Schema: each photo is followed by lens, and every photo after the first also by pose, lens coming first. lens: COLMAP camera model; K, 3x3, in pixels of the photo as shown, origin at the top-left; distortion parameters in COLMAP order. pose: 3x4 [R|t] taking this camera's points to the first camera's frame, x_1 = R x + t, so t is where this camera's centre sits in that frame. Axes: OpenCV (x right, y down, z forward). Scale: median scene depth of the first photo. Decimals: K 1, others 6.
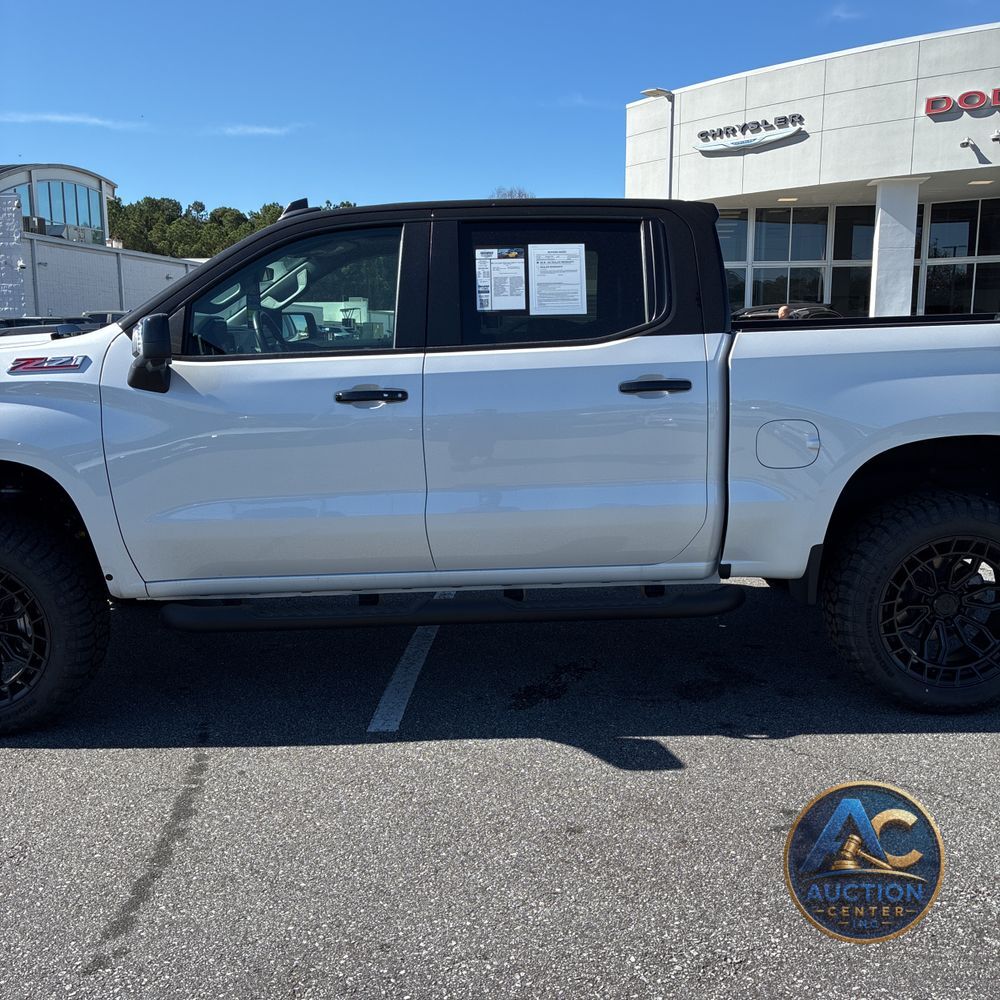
lens RADIAL K [[1016.1, 0, 503.4], [0, 1016.1, 500.4], [0, 0, 1]] dist [0.018489, 0.010959]
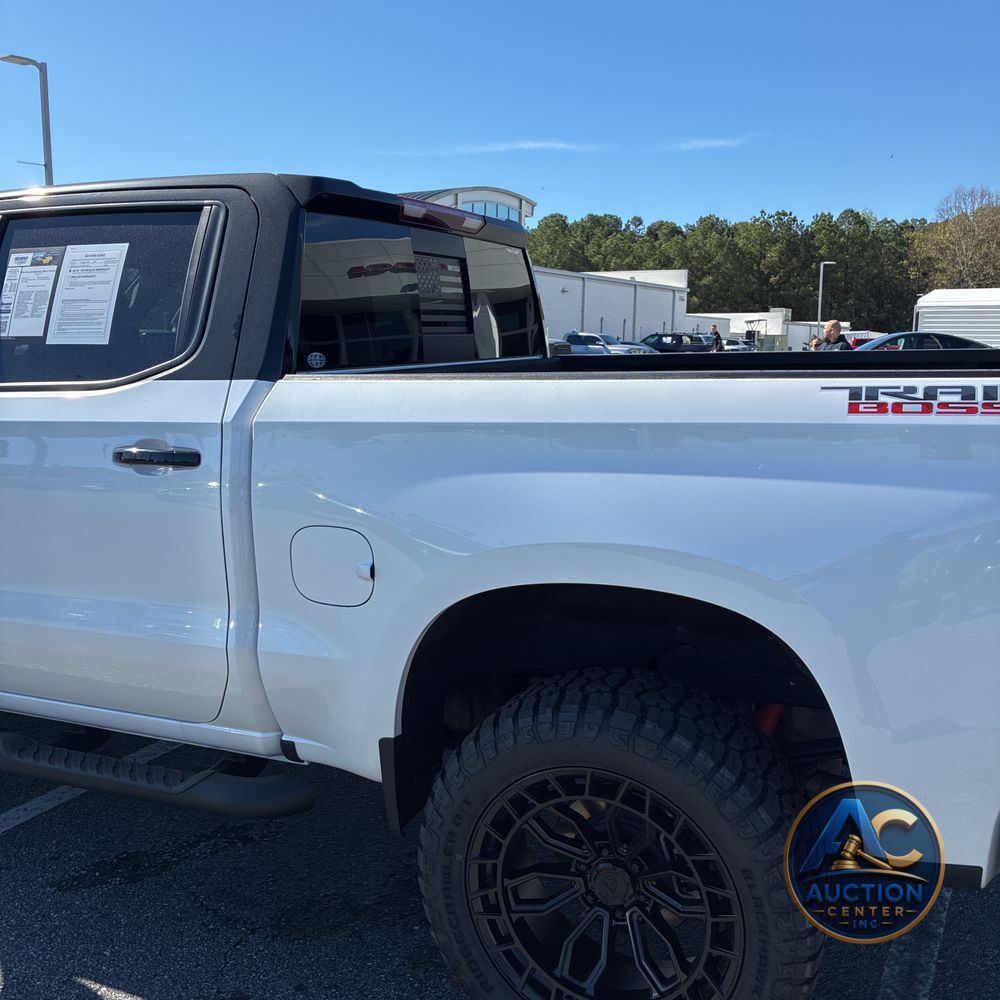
lens RADIAL K [[1016.1, 0, 503.4], [0, 1016.1, 500.4], [0, 0, 1]] dist [0.018489, 0.010959]
pose [[0.911118, 0.077417, -0.404810, 0.091666], [-0.081703, 0.996634, 0.006708, -0.015984], [0.403967, 0.026962, 0.914376, 0.073178]]
